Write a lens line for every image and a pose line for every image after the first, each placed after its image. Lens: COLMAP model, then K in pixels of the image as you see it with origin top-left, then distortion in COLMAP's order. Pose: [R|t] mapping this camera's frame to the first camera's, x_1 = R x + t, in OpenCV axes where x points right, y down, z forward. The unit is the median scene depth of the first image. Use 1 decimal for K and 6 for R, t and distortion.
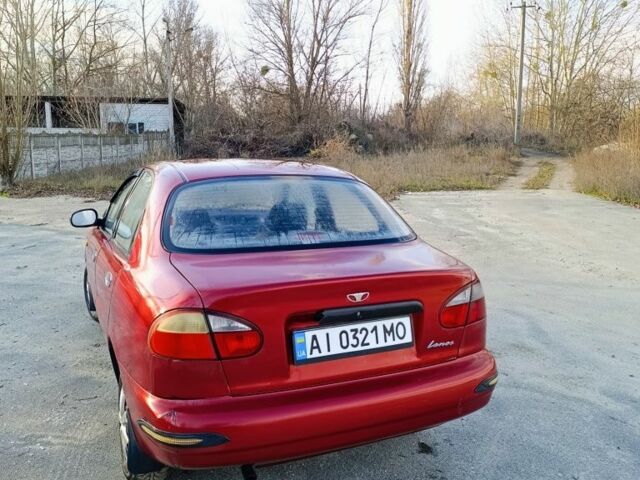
lens RADIAL K [[583.1, 0, 322.7], [0, 583.1, 225.8], [0, 0, 1]] dist [0.083429, -0.161688]
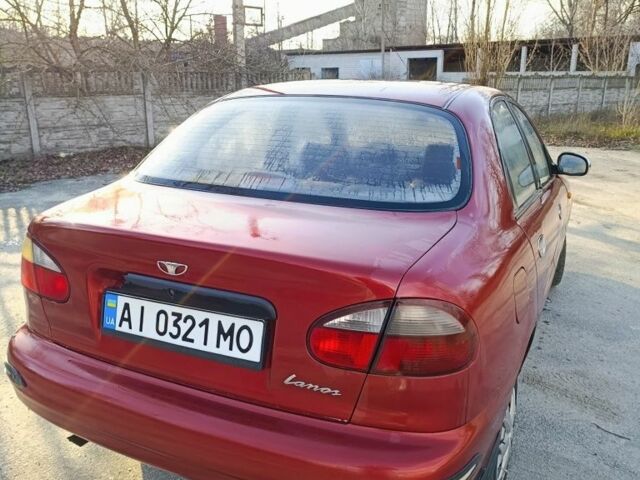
lens RADIAL K [[581.1, 0, 316.0], [0, 581.1, 236.9], [0, 0, 1]] dist [0.063520, -0.139925]
pose [[0.640835, 0.189419, -0.743943, 0.621399], [-0.108412, 0.981699, 0.156569, -0.033692], [0.759985, -0.019683, 0.649642, 0.651909]]
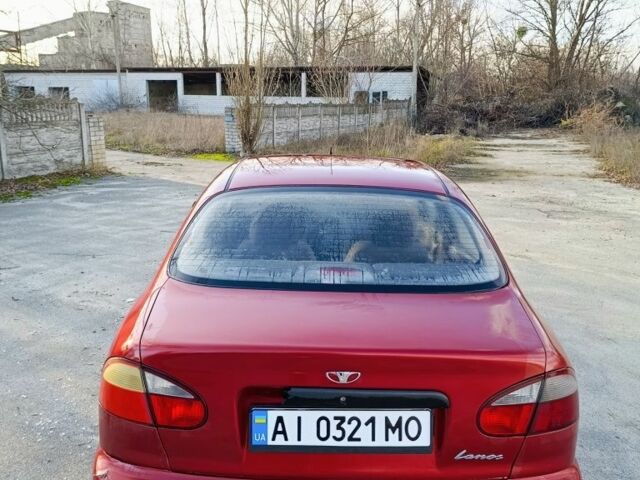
lens RADIAL K [[581.1, 0, 316.0], [0, 581.1, 236.9], [0, 0, 1]] dist [0.063520, -0.139925]
pose [[0.908592, 0.095710, -0.406570, 0.290977], [-0.065190, 0.993958, 0.088302, -0.106526], [0.412565, -0.053726, 0.909342, 0.316234]]
